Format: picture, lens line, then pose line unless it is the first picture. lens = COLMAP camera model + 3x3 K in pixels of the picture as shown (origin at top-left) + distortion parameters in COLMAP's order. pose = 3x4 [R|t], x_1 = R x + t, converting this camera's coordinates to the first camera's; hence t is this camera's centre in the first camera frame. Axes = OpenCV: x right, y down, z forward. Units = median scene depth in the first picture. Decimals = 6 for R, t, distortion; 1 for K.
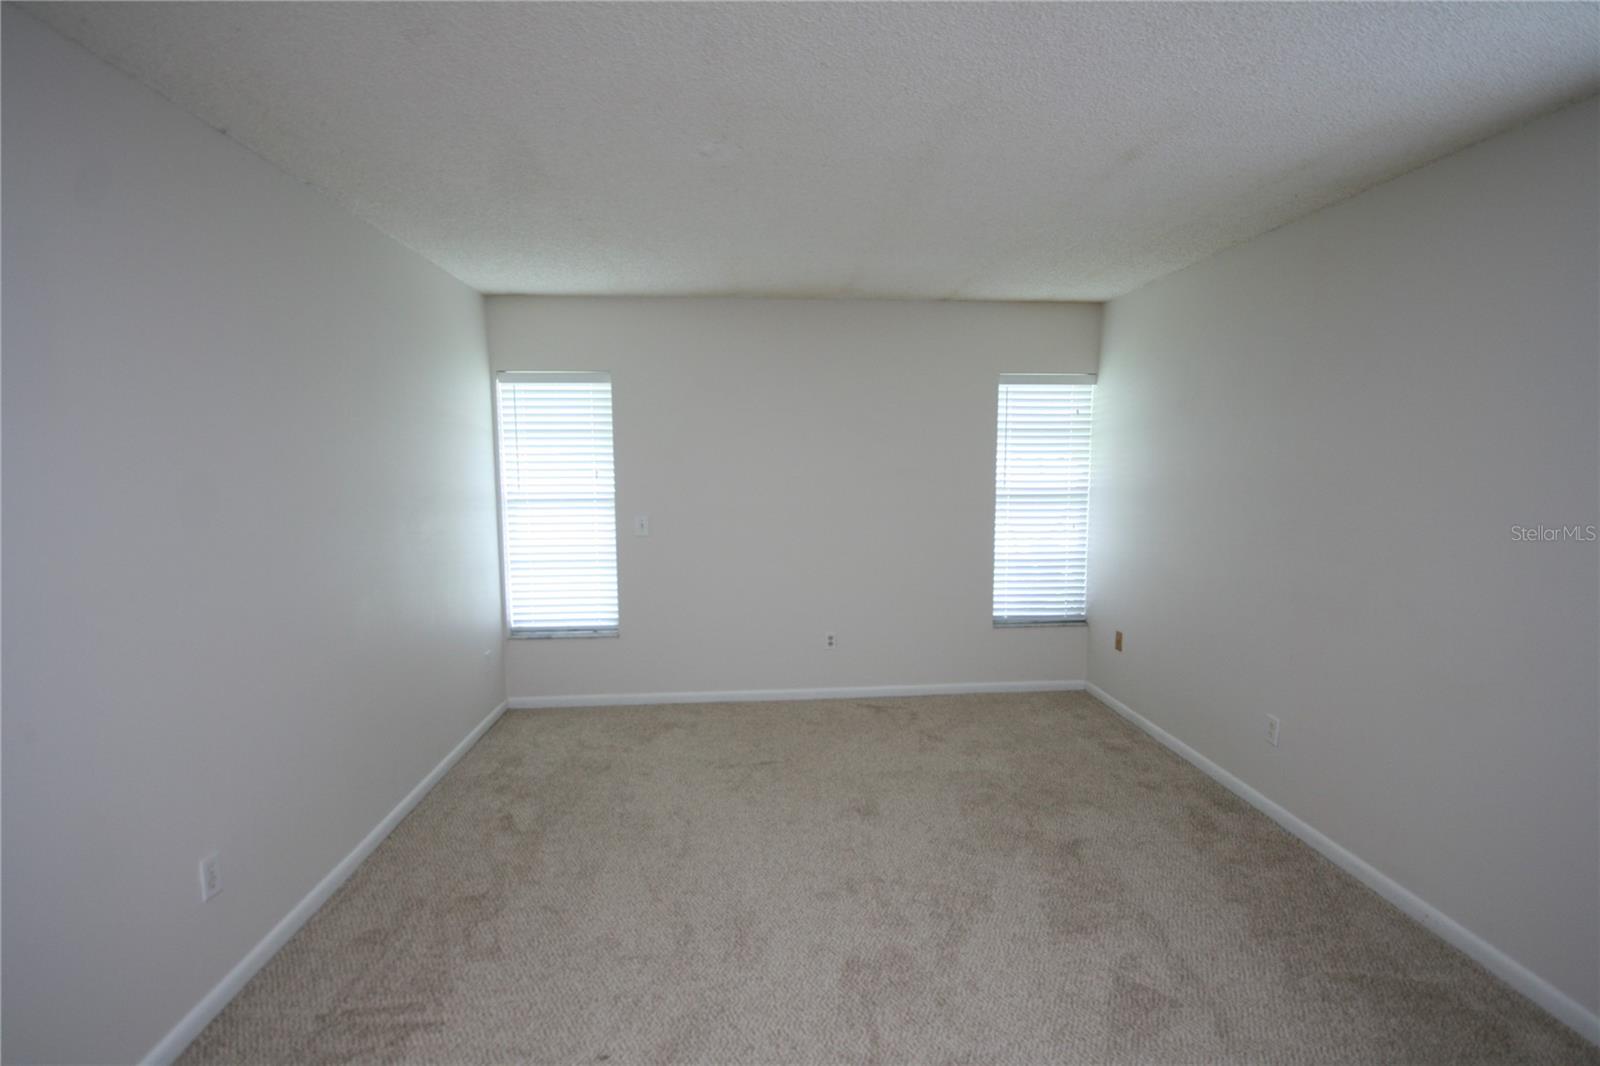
lens RADIAL K [[754.9, 0, 820.7], [0, 754.9, 542.0], [0, 0, 1]] dist [0.000843, 0.000748]
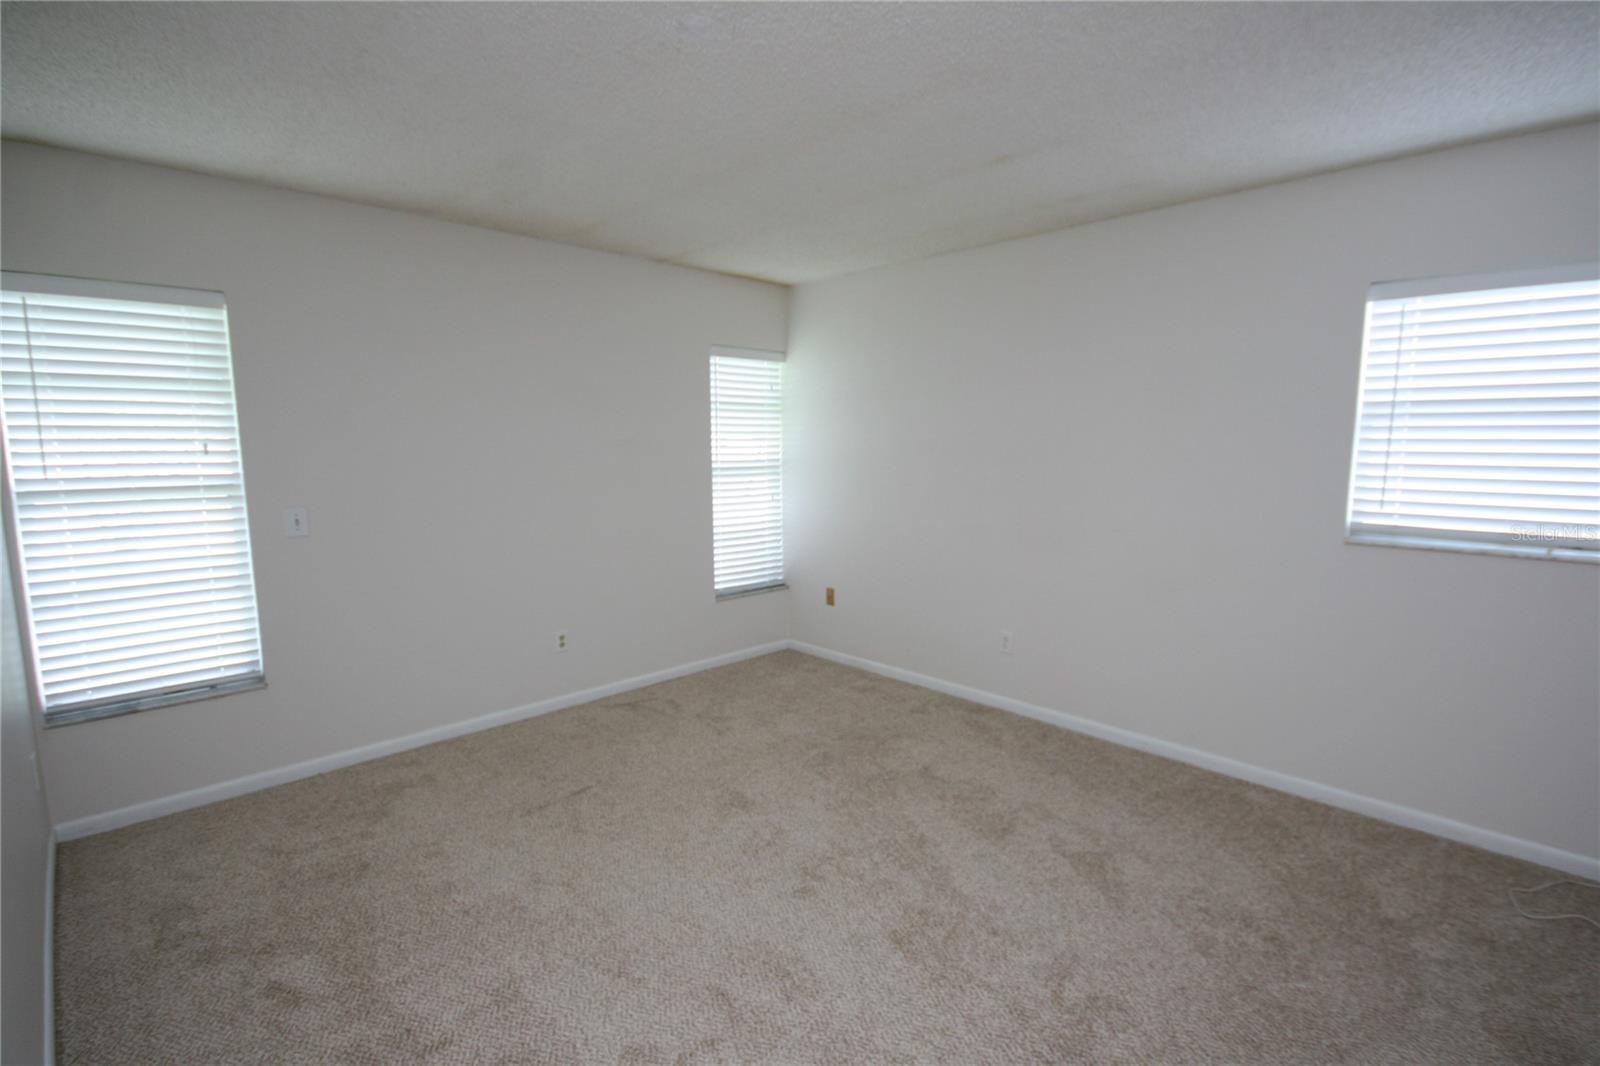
lens RADIAL K [[745.0, 0, 823.8], [0, 745.0, 544.5], [0, 0, 1]] dist [-0.000117, 0.000303]
pose [[0.764390, -0.086546, 0.638919, -0.305955], [0.068956, 0.996240, 0.052450, -0.003584], [-0.641056, 0.003965, 0.767484, 0.161324]]
